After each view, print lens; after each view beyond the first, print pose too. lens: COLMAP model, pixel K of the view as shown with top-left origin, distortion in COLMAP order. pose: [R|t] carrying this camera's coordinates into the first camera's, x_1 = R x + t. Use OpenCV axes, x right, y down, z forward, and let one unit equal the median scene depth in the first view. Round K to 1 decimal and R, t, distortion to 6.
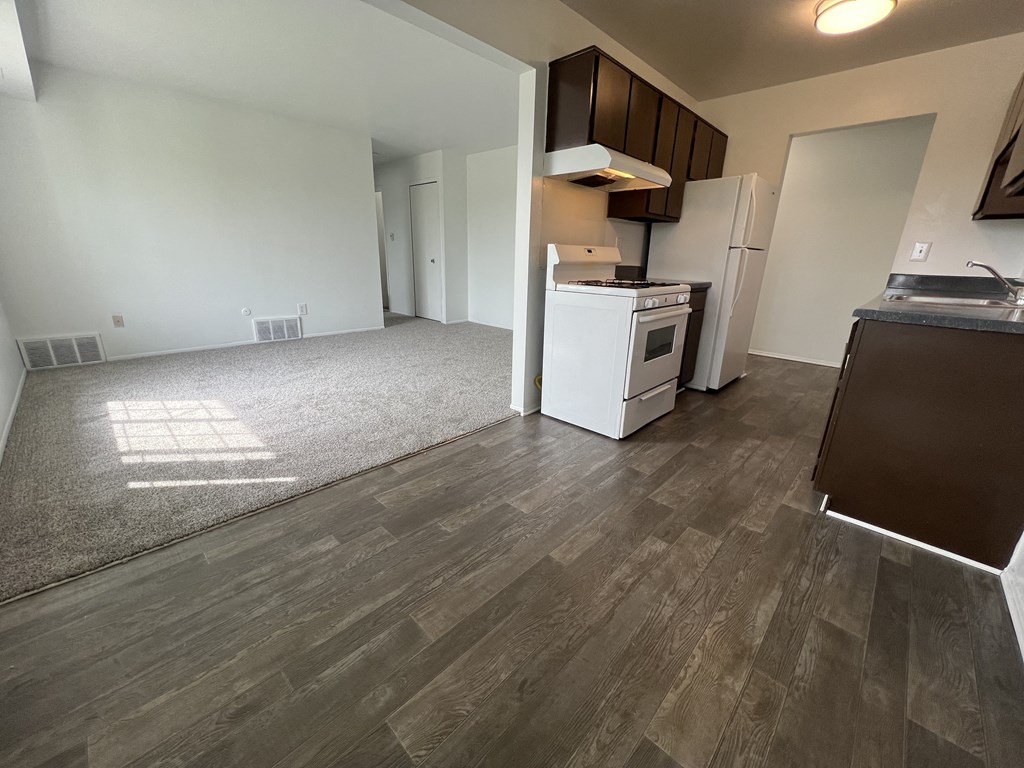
lens RADIAL K [[408.9, 0, 512.1], [0, 408.9, 387.5], [0, 0, 1]] dist [-0.001566, -0.000109]
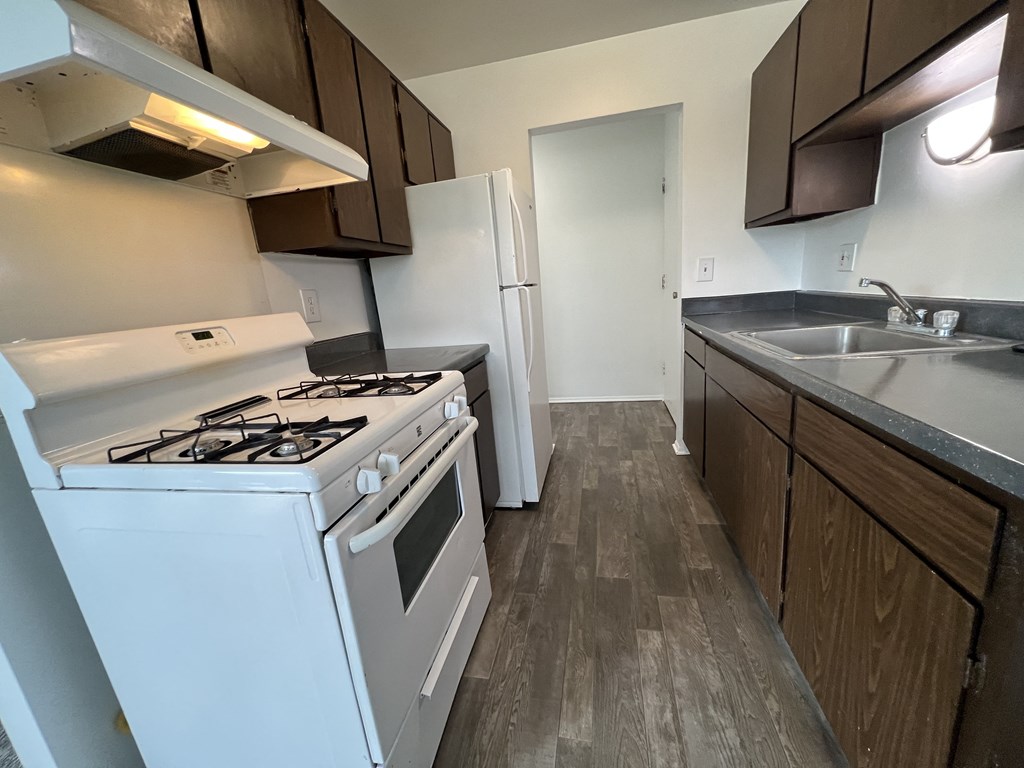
lens RADIAL K [[408.9, 0, 512.1], [0, 408.9, 387.5], [0, 0, 1]] dist [-0.001566, -0.000109]
pose [[0.844128, -0.219603, 0.489104, 0.222616], [0.263645, 0.964368, -0.022024, -0.187038], [-0.466840, 0.147541, 0.871947, 0.499166]]
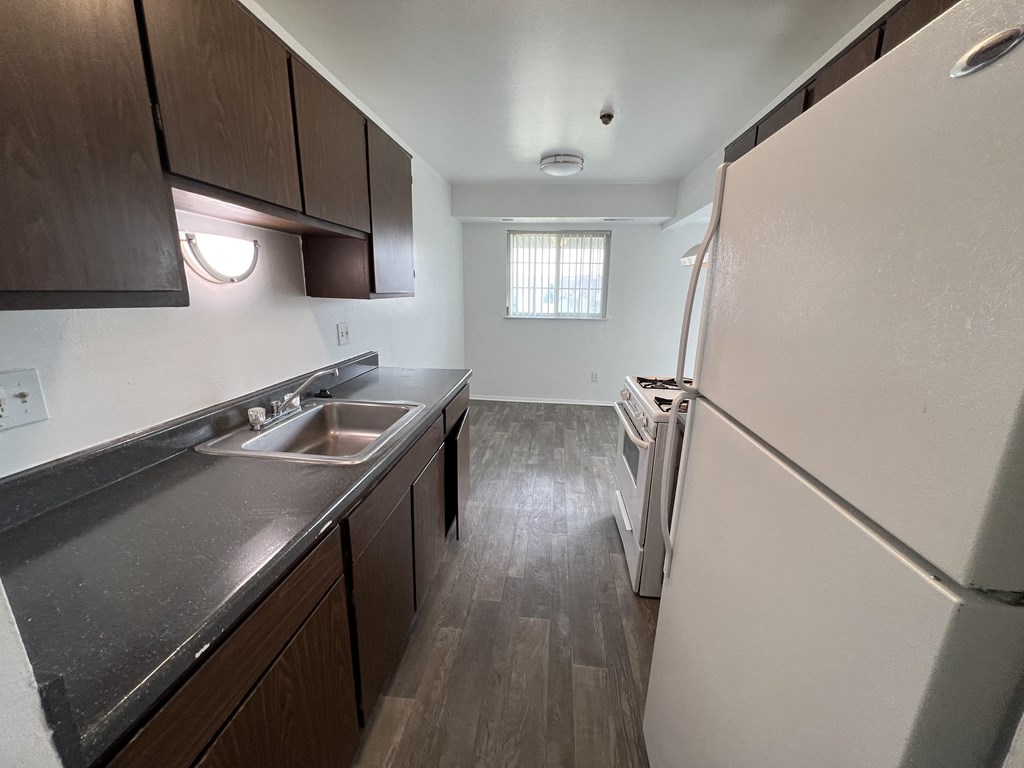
lens RADIAL K [[408.9, 0, 512.1], [0, 408.9, 387.5], [0, 0, 1]] dist [-0.001566, -0.000109]
pose [[-0.791943, 0.109683, -0.600663, 0.903369], [-0.219819, 0.866559, 0.448057, -0.472900], [0.569654, 0.486872, -0.662155, 1.171238]]
